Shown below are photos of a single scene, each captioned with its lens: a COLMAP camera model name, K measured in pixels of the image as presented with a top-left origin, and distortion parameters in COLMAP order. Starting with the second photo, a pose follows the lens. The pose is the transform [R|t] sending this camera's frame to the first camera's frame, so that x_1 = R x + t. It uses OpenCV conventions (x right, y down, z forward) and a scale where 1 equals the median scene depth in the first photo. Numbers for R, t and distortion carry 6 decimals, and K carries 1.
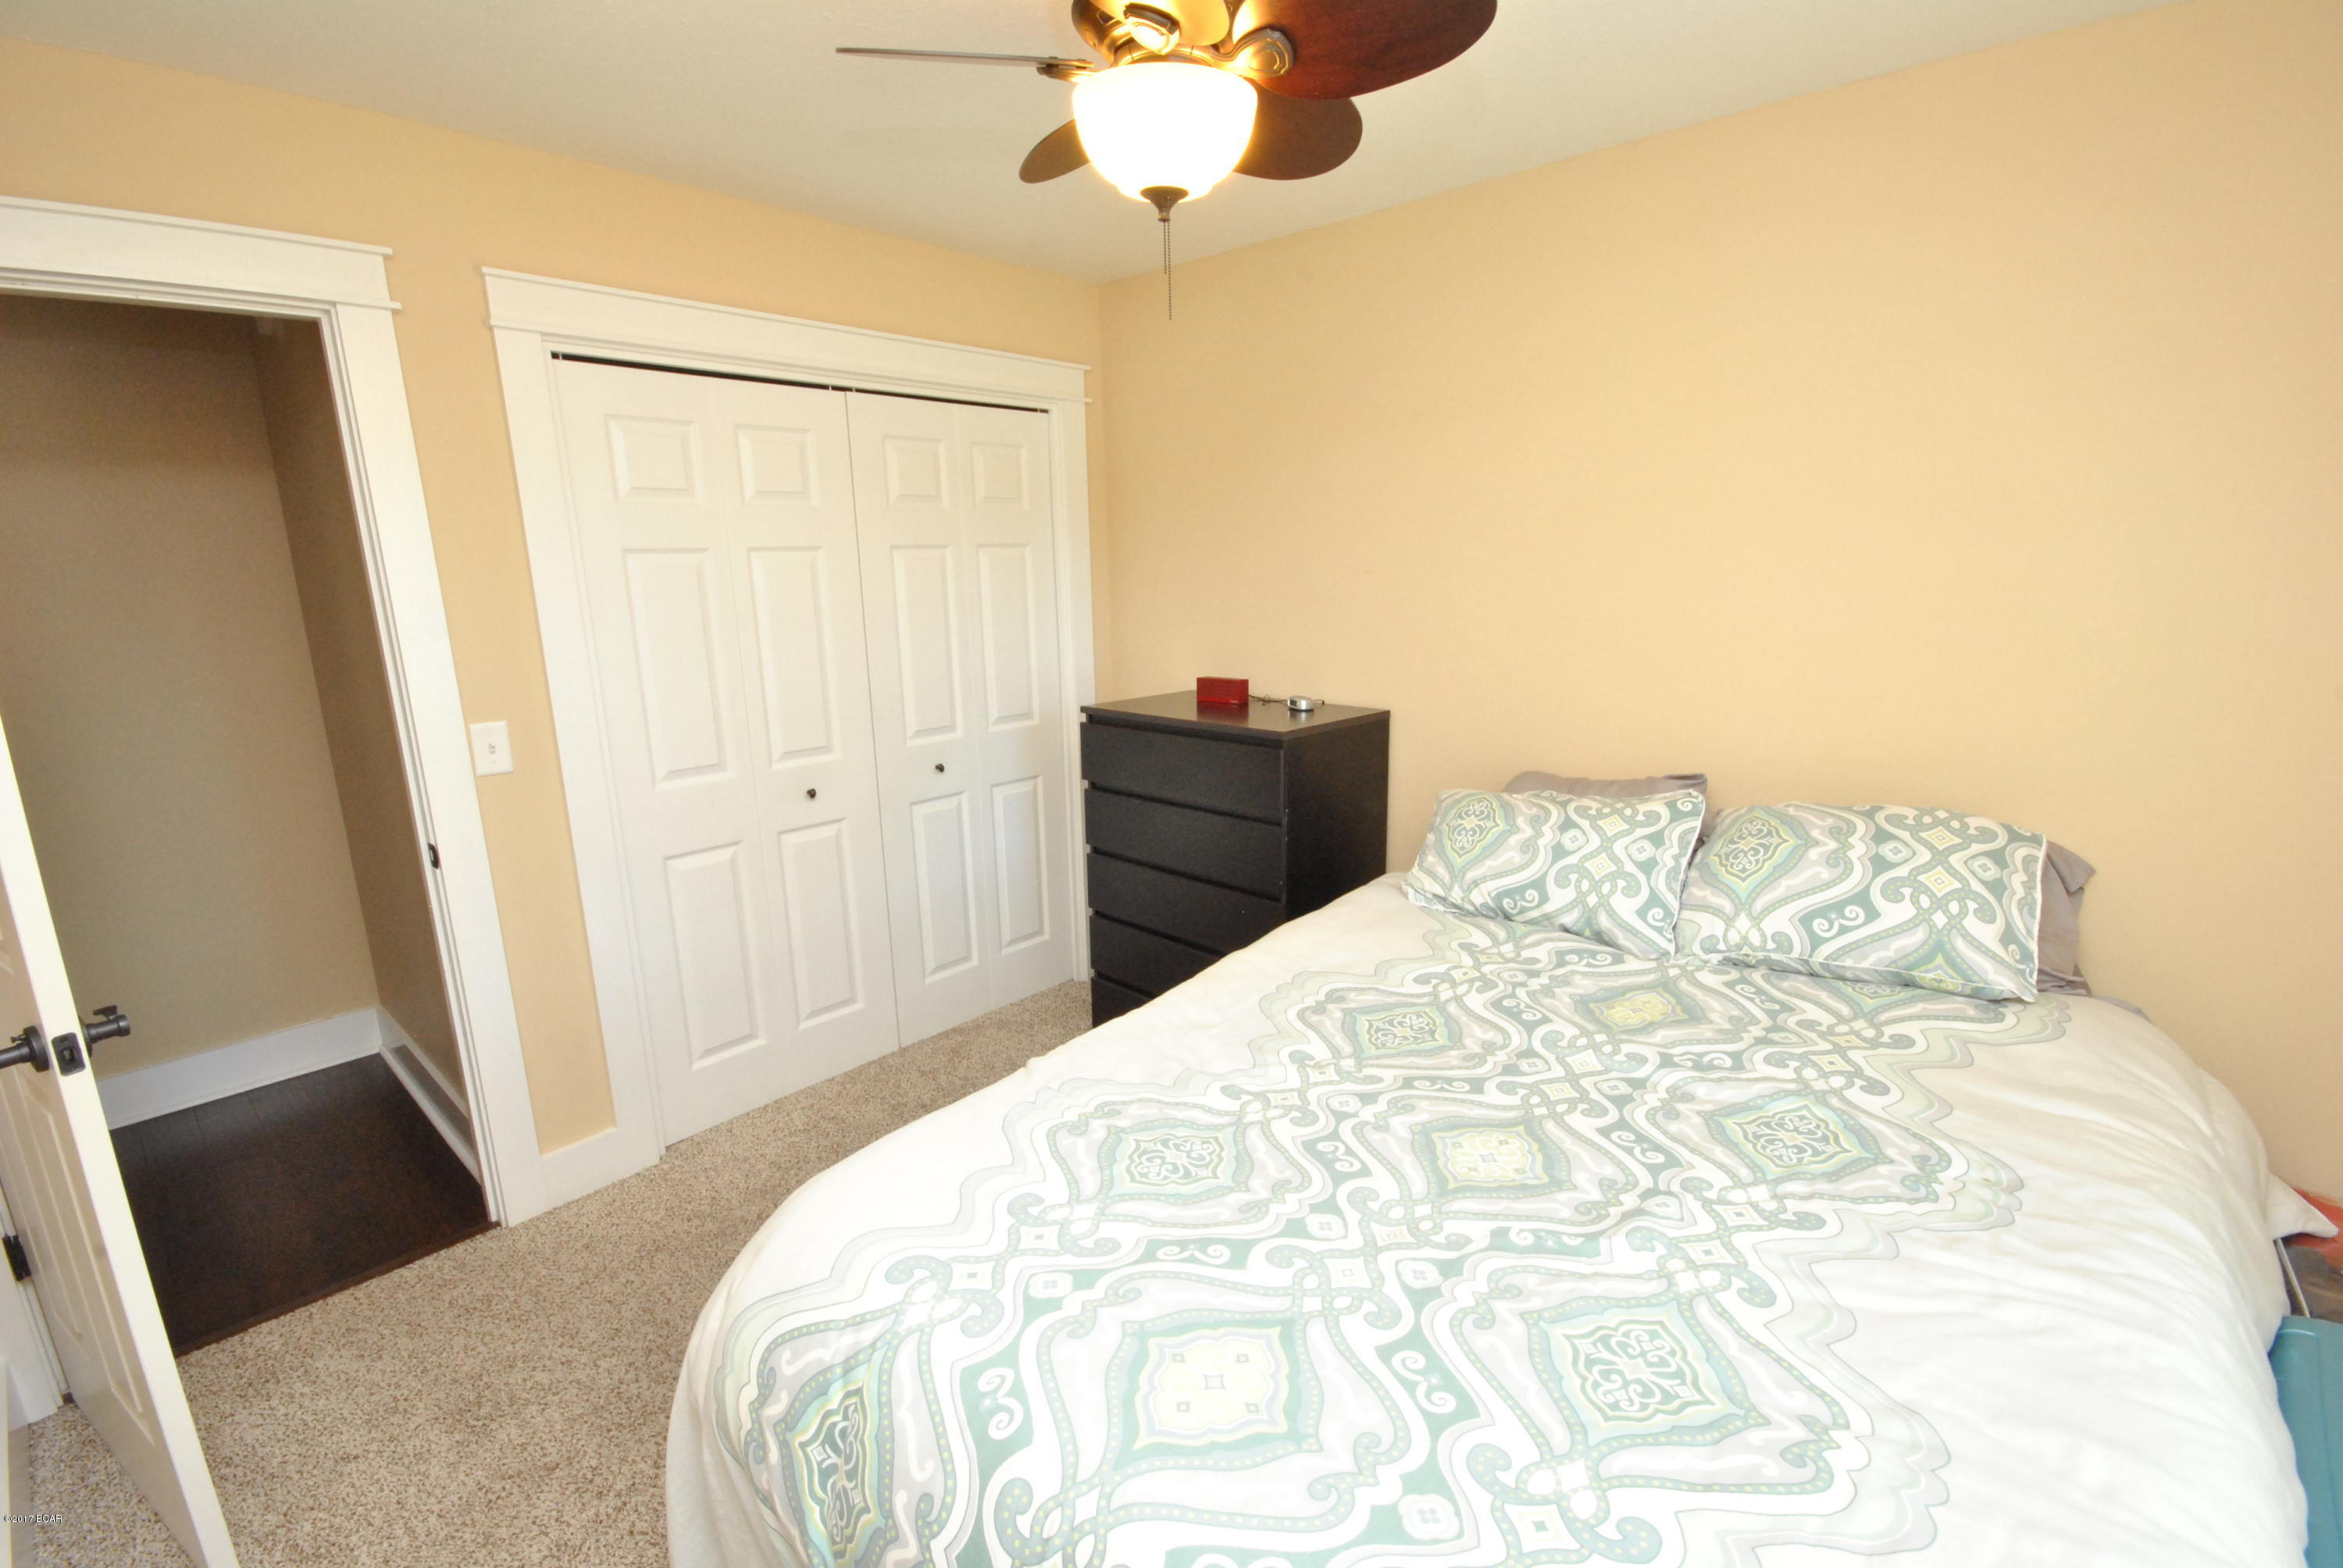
lens RADIAL K [[1030.6, 0, 1174.4], [0, 1030.6, 787.0], [0, 0, 1]] dist [0.014814, -0.015253]
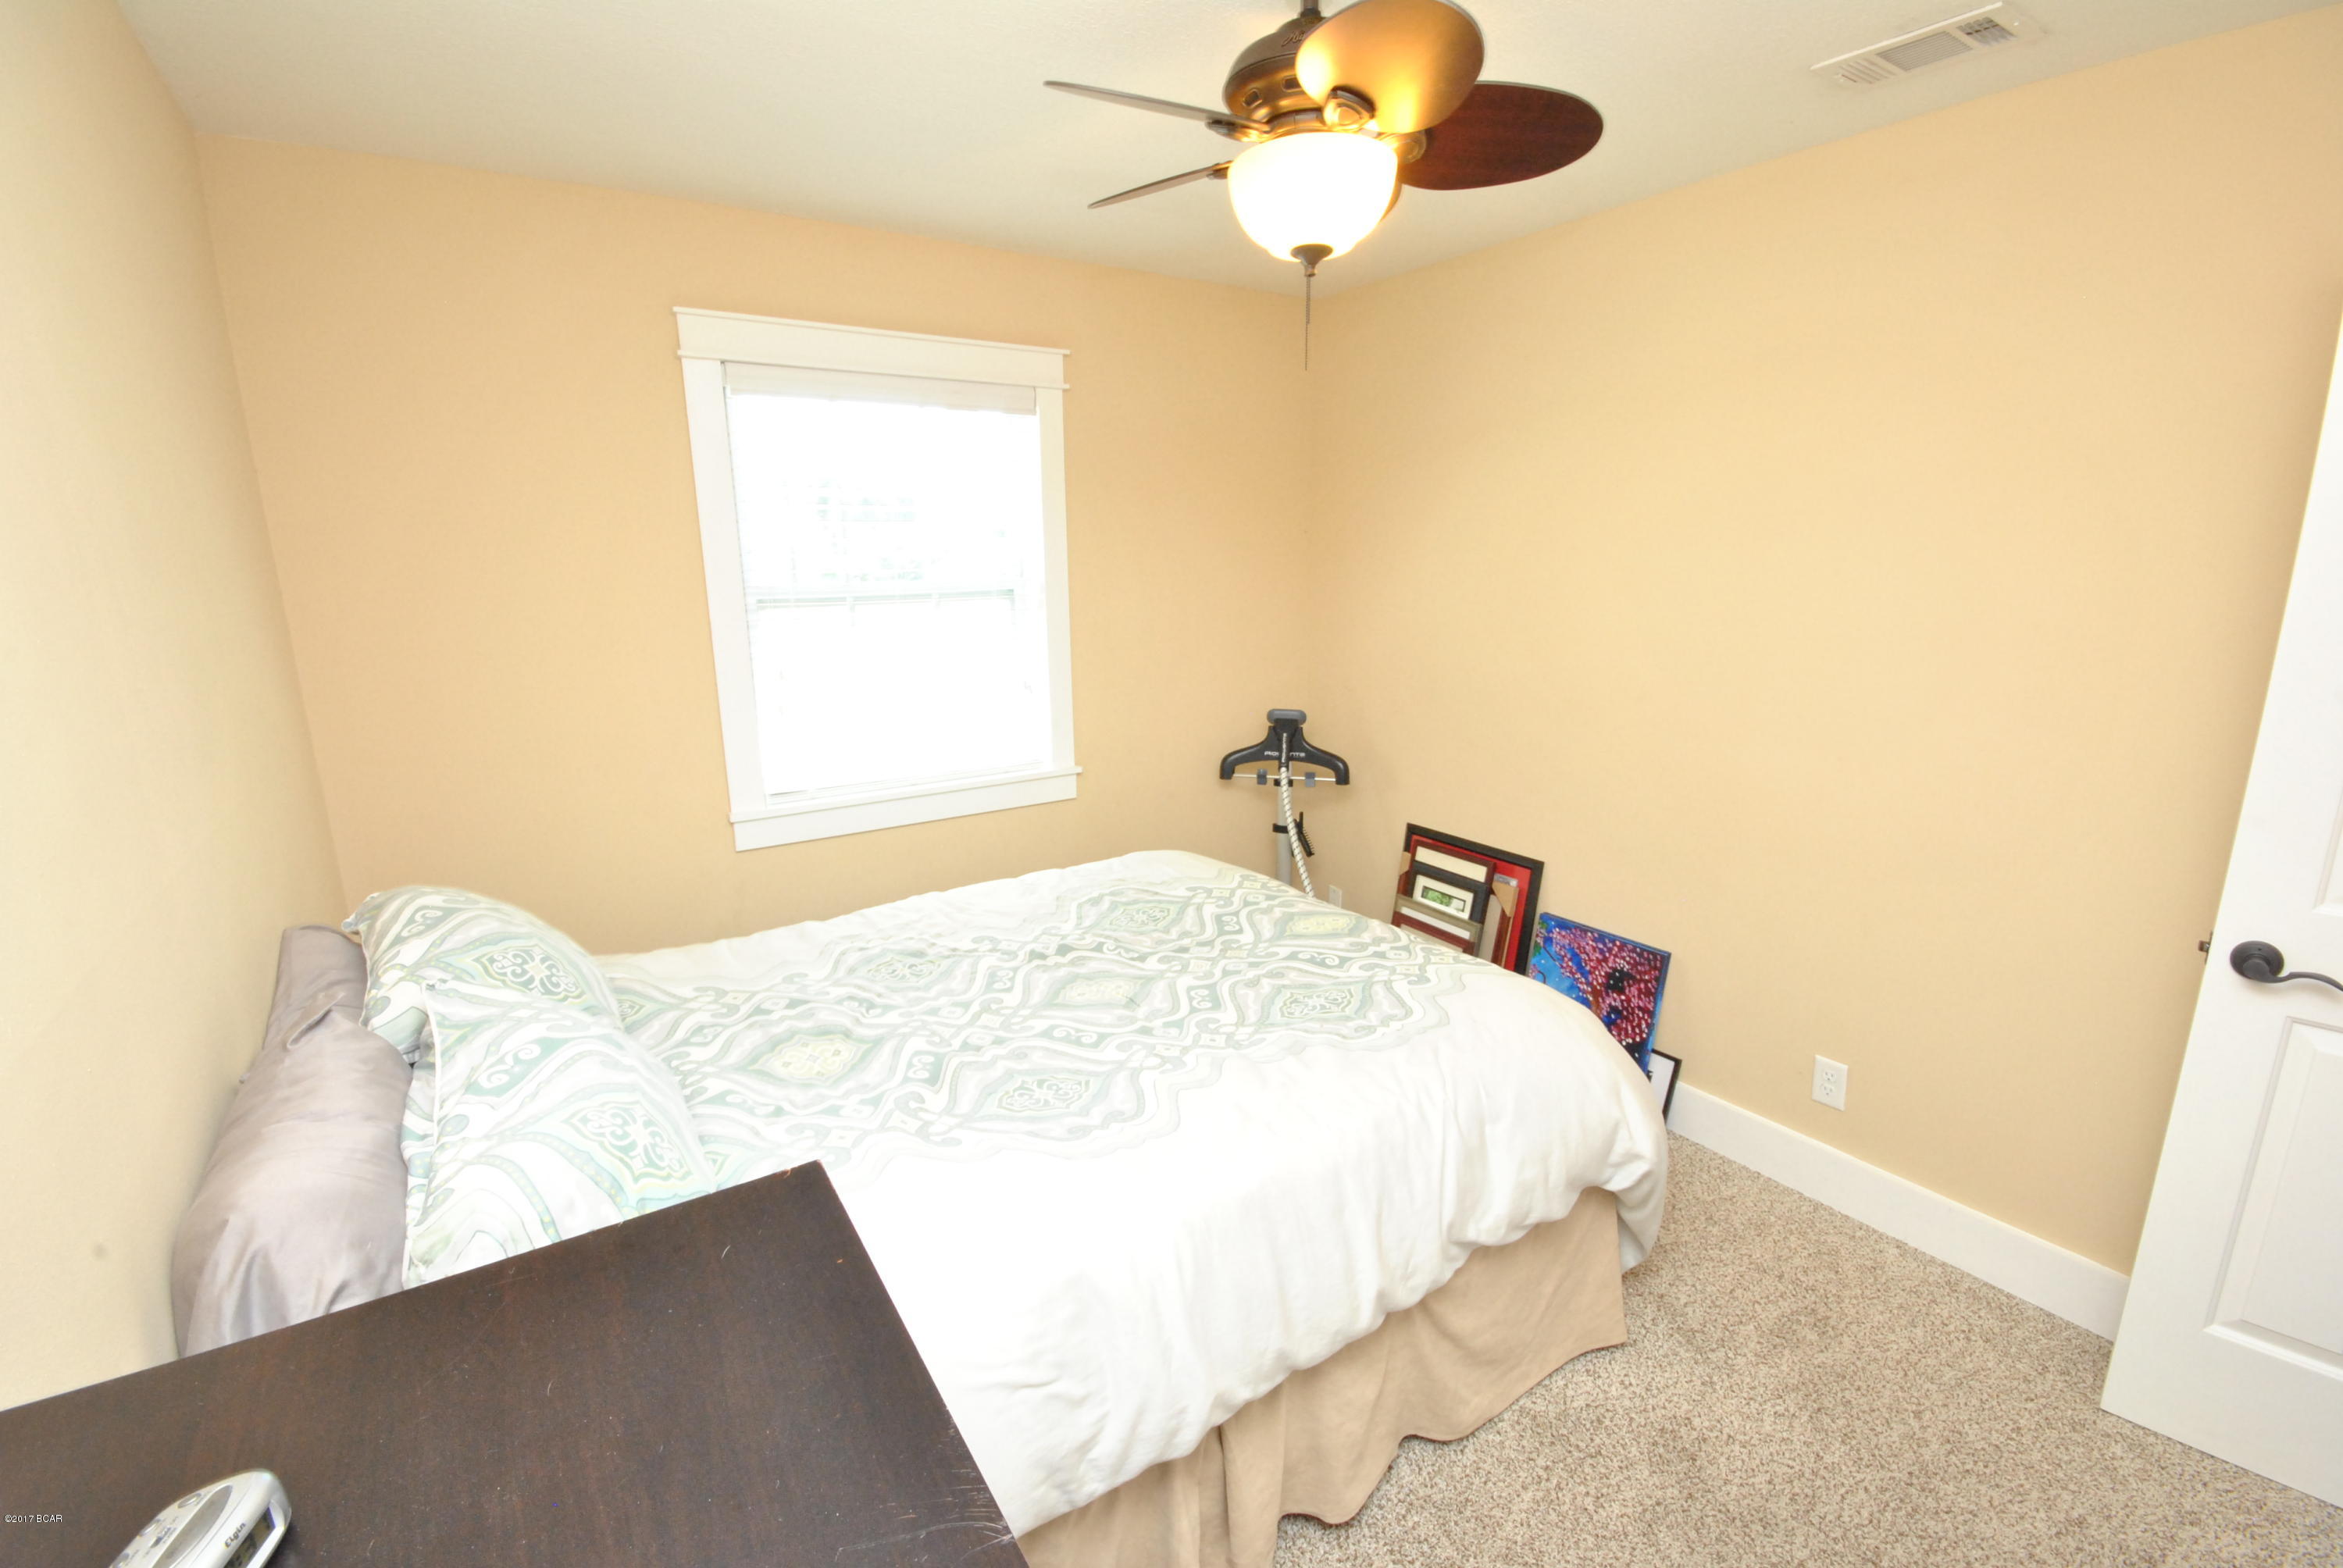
lens RADIAL K [[1038.7, 0, 1175.8], [0, 1038.7, 782.8], [0, 0, 1]] dist [-0.002543, -0.001136]
pose [[-0.969449, -0.028994, 0.243573, -0.112703], [0.079825, 0.901646, 0.425043, -0.397091], [-0.231940, 0.431501, -0.871786, 1.624519]]
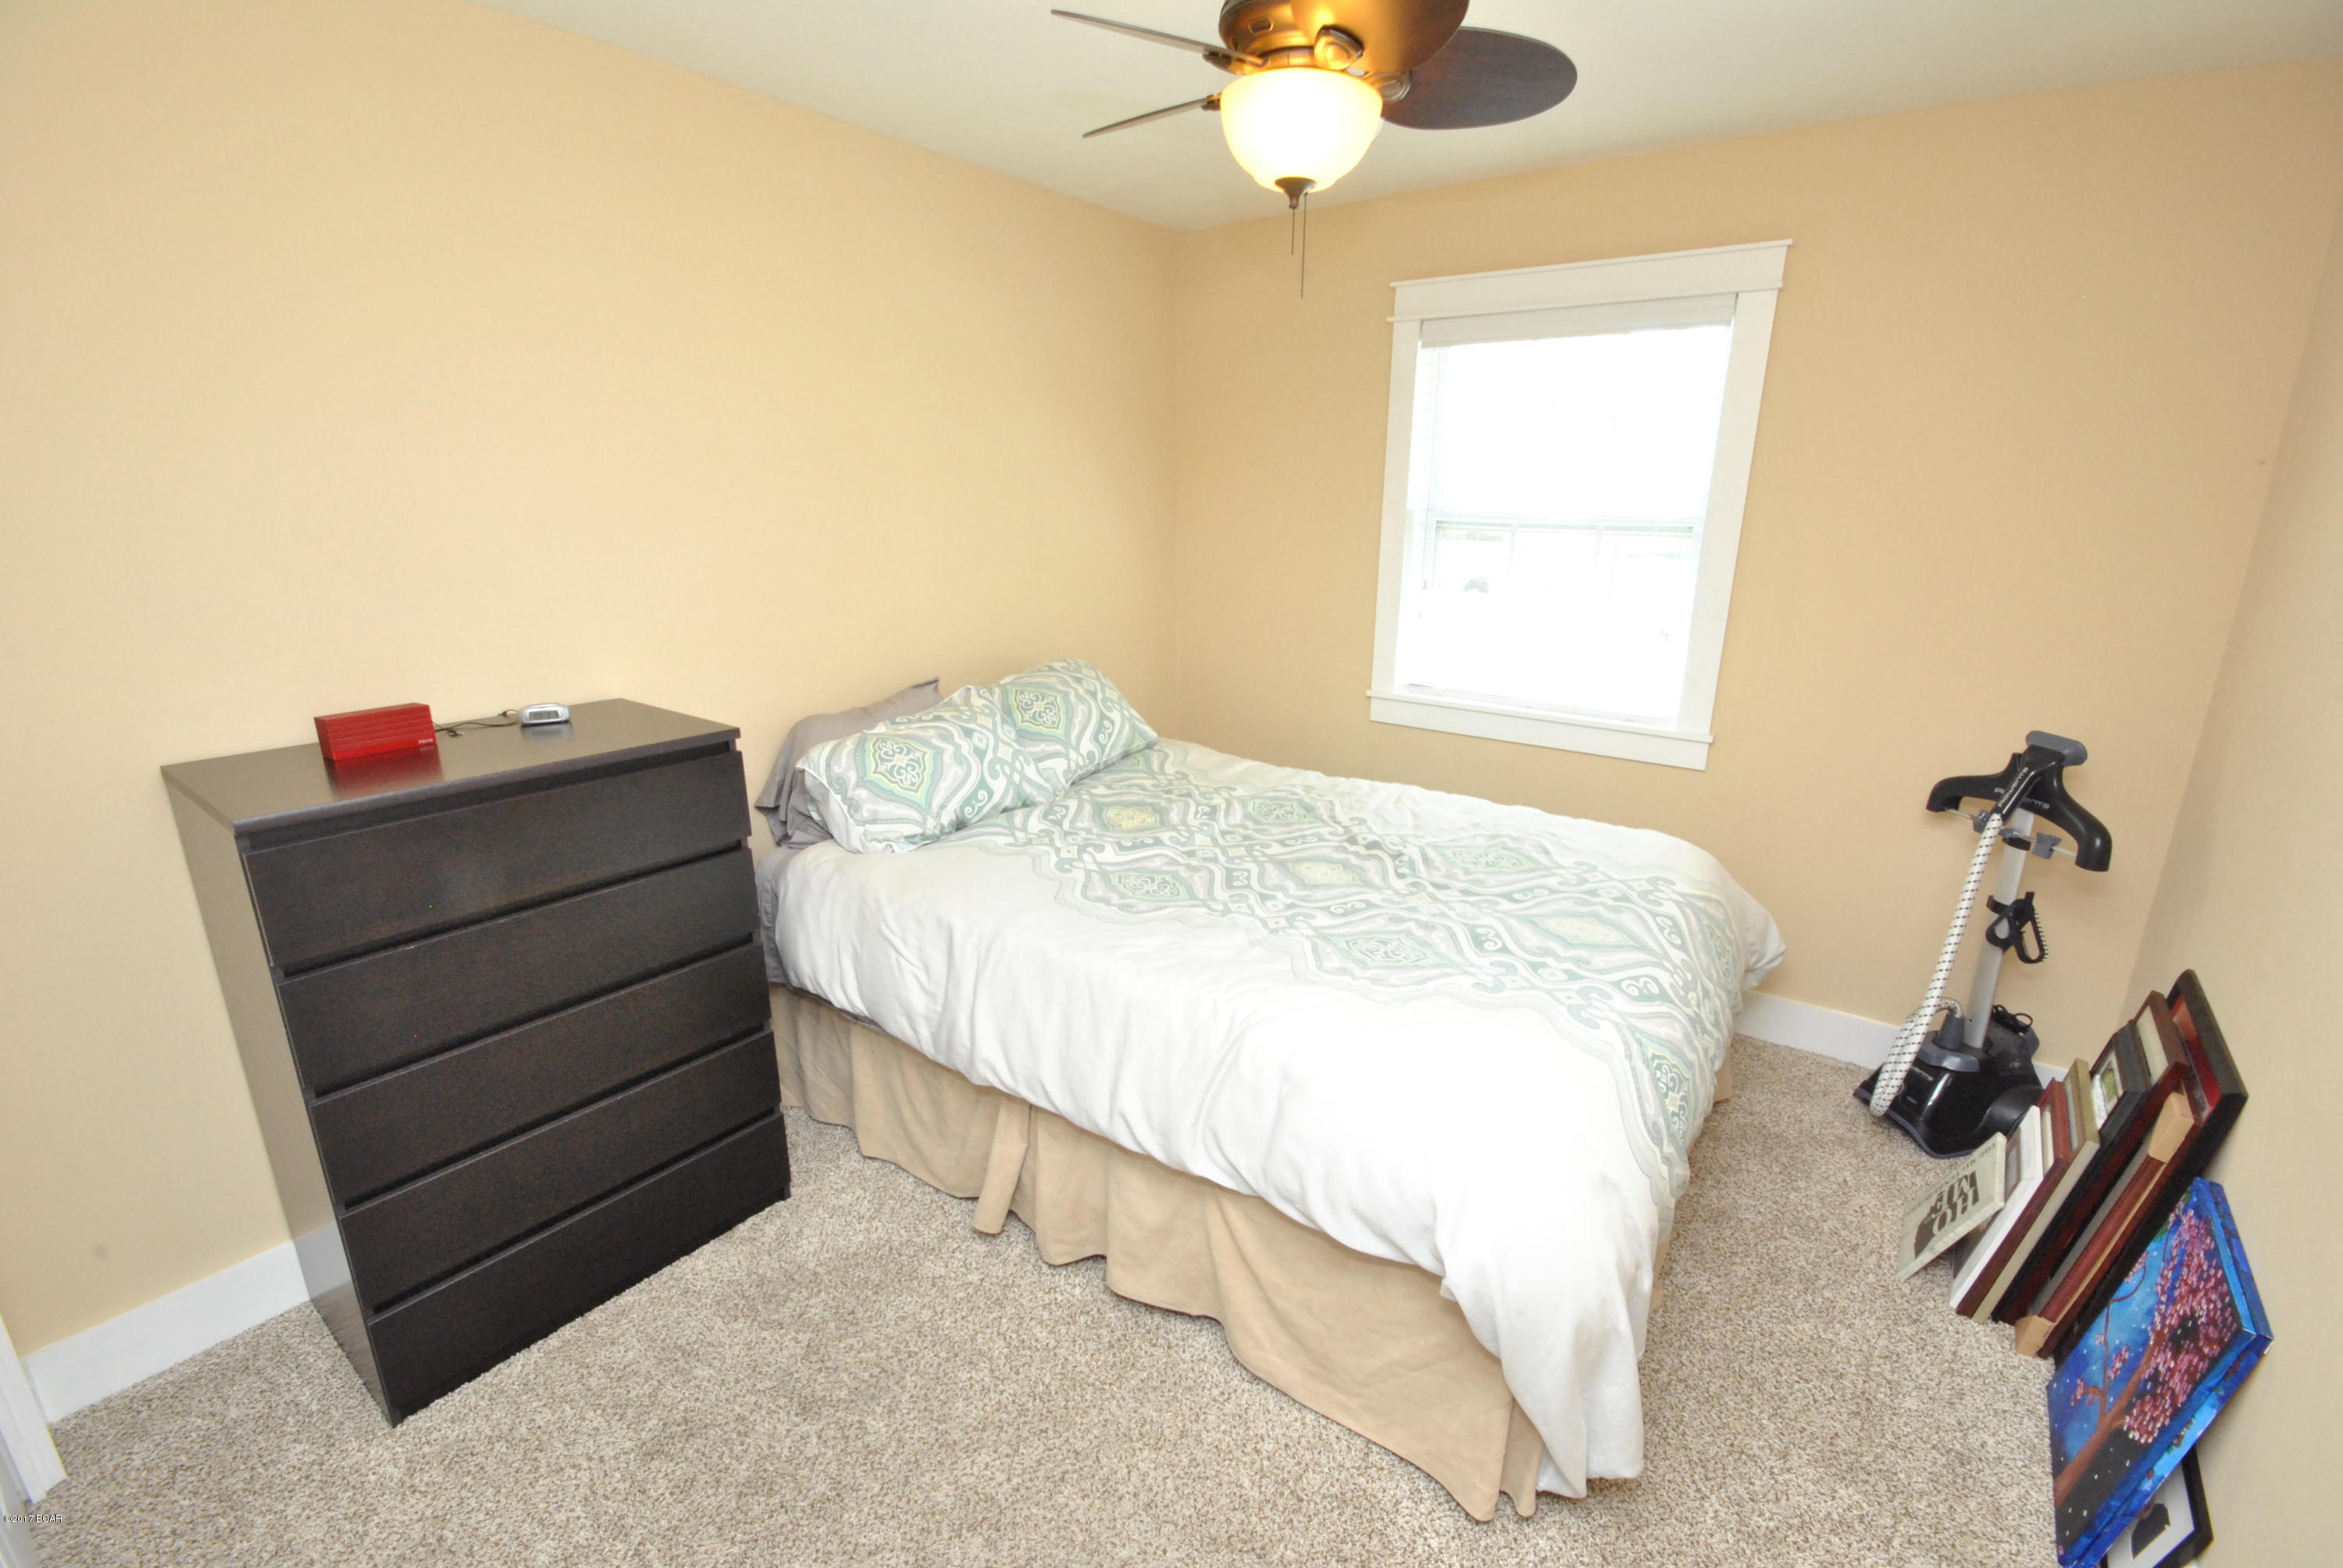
lens RADIAL K [[1038.7, 0, 1175.8], [0, 1038.7, 782.8], [0, 0, 1]] dist [-0.002543, -0.001136]
pose [[-0.099368, -0.257473, 0.961163, -0.928548], [0.215568, 0.937433, 0.273403, -0.210658], [-0.971420, 0.234364, -0.037647, 0.960284]]
